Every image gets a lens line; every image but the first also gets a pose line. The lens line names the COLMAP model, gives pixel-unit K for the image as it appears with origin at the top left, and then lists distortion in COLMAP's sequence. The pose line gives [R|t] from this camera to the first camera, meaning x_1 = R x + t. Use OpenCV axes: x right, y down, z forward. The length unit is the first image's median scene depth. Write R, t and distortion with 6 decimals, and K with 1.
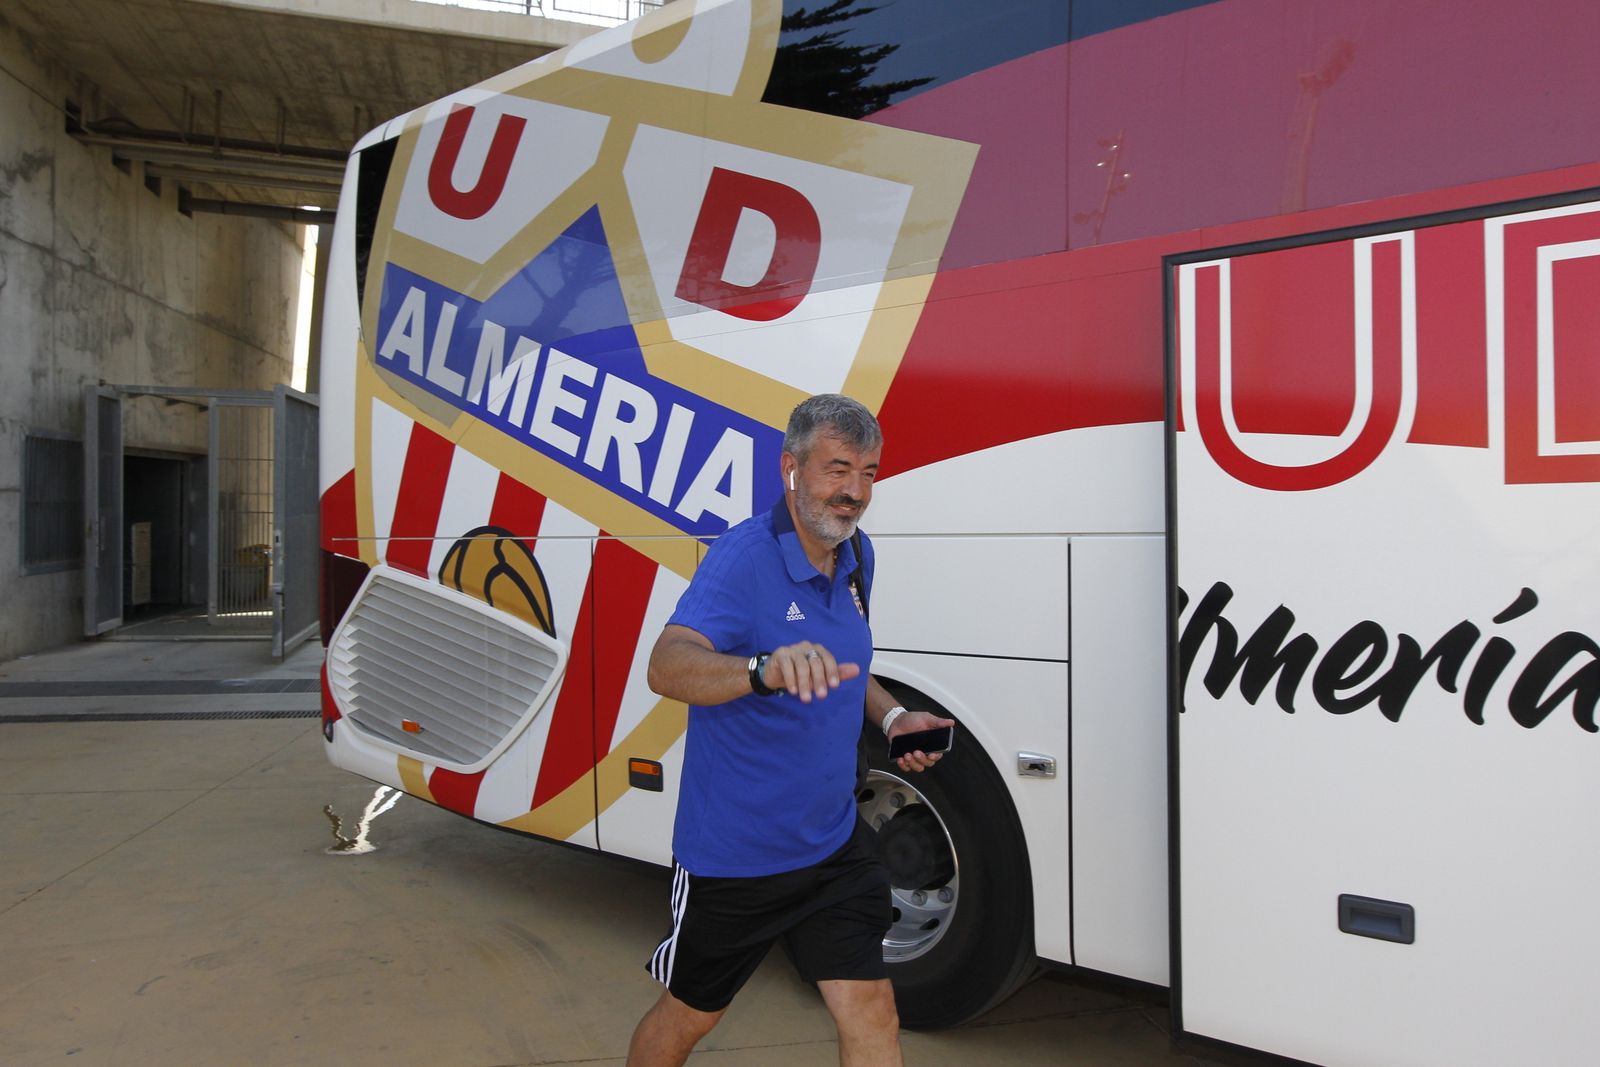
lens RADIAL K [[1145.1, 0, 801.2], [0, 1145.1, 541.0], [0, 0, 1]] dist [-0.064273, 0.053933]
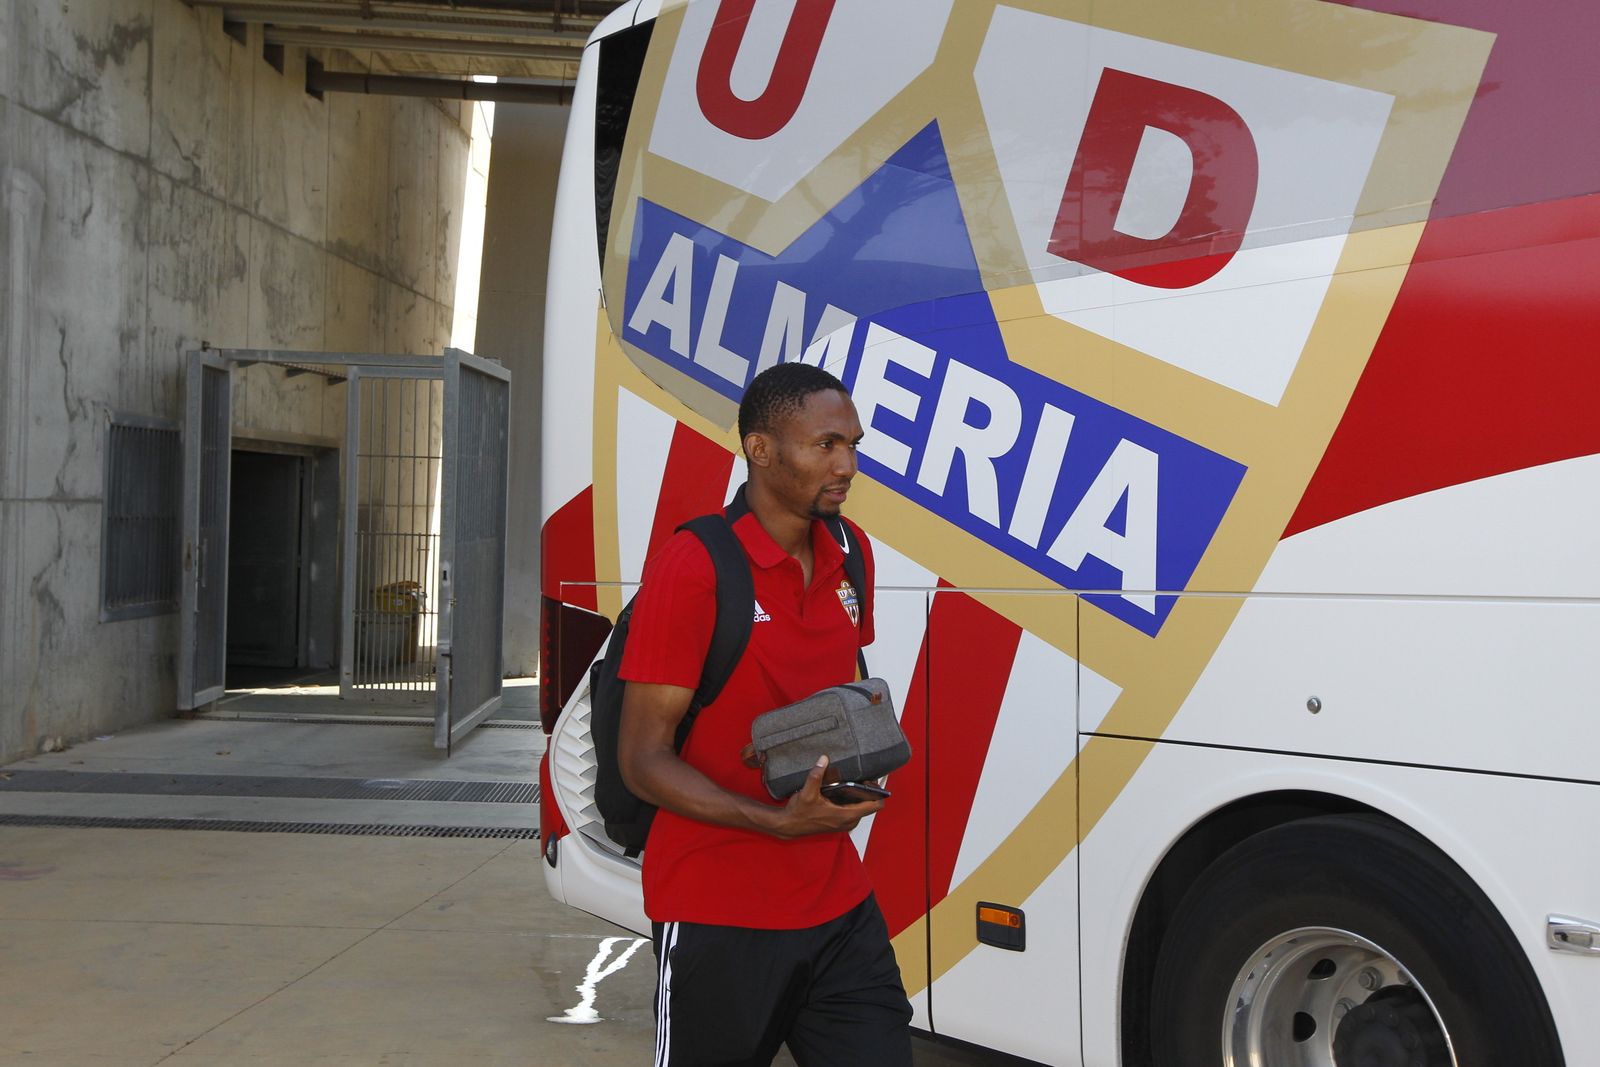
lens RADIAL K [[1880.5, 0, 806.8], [0, 1880.5, 540.4], [0, 0, 1]] dist [-0.007430, 0.066456]
pose [[0.974869, 0.007417, -0.222655, 0.004111], [-0.011718, 0.999769, -0.018003, -0.010335], [0.222470, 0.020160, 0.974731, -0.144104]]
